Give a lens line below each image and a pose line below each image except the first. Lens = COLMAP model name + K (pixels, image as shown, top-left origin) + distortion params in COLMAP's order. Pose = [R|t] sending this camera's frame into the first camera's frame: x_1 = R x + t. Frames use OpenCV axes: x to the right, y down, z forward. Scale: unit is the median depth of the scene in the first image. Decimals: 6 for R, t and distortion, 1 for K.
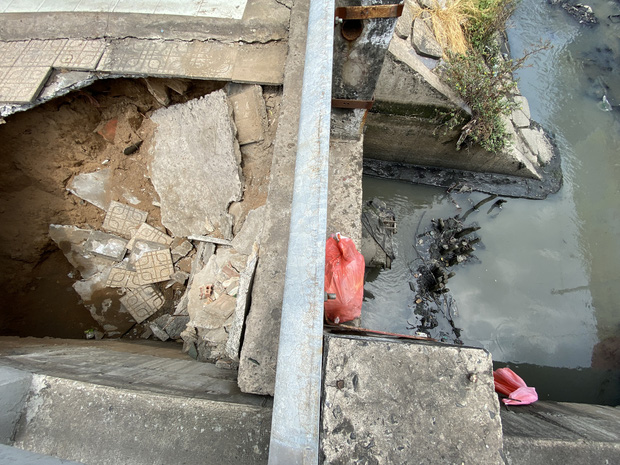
lens RADIAL K [[256.4, 0, 307.0], [0, 256.4, 230.4], [0, 0, 1]] dist [0.013407, -0.016367]
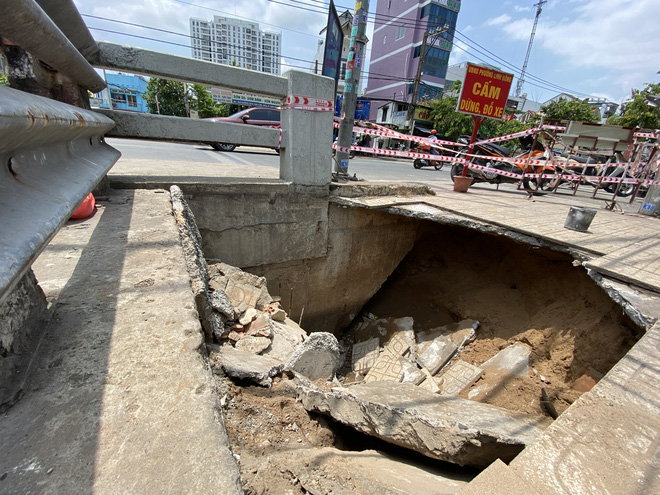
lens RADIAL K [[267.4, 0, 327.4], [0, 267.4, 246.7], [0, 0, 1]] dist [0.010675, -0.016038]
pose [[-0.810001, 0.158599, -0.564575, -0.038111], [-0.572332, -0.003977, 0.820012, -0.642617], [0.127807, 0.987335, 0.093992, 0.697286]]
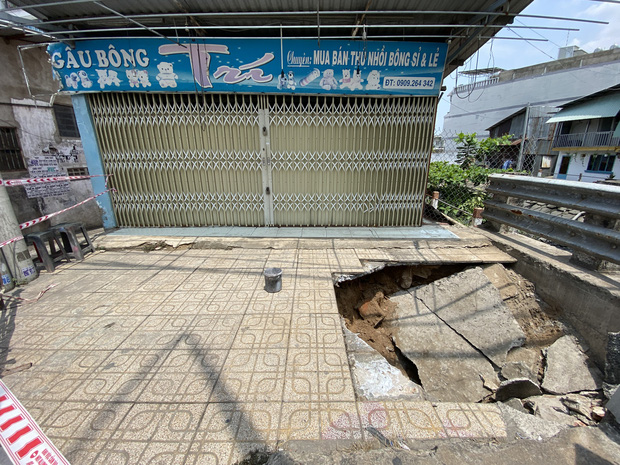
lens RADIAL K [[251.2, 0, 307.5], [0, 251.2, 231.7], [0, 0, 1]] dist [0.010675, -0.016038]
pose [[0.995266, -0.016327, 0.095804, -1.397734], [0.086189, 0.603779, -0.792479, 0.402417], [-0.044906, 0.796985, 0.602328, -0.019462]]
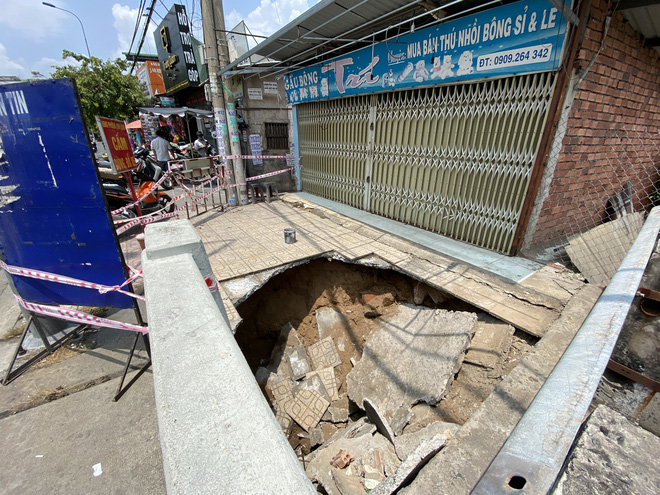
lens RADIAL K [[267.4, 0, 327.4], [0, 267.4, 246.7], [0, 0, 1]] dist [0.010675, -0.016038]
pose [[0.652214, 0.309134, -0.692137, -0.020659], [-0.714769, 0.554858, -0.425721, 0.264609], [0.252433, 0.772379, 0.582845, -0.101149]]
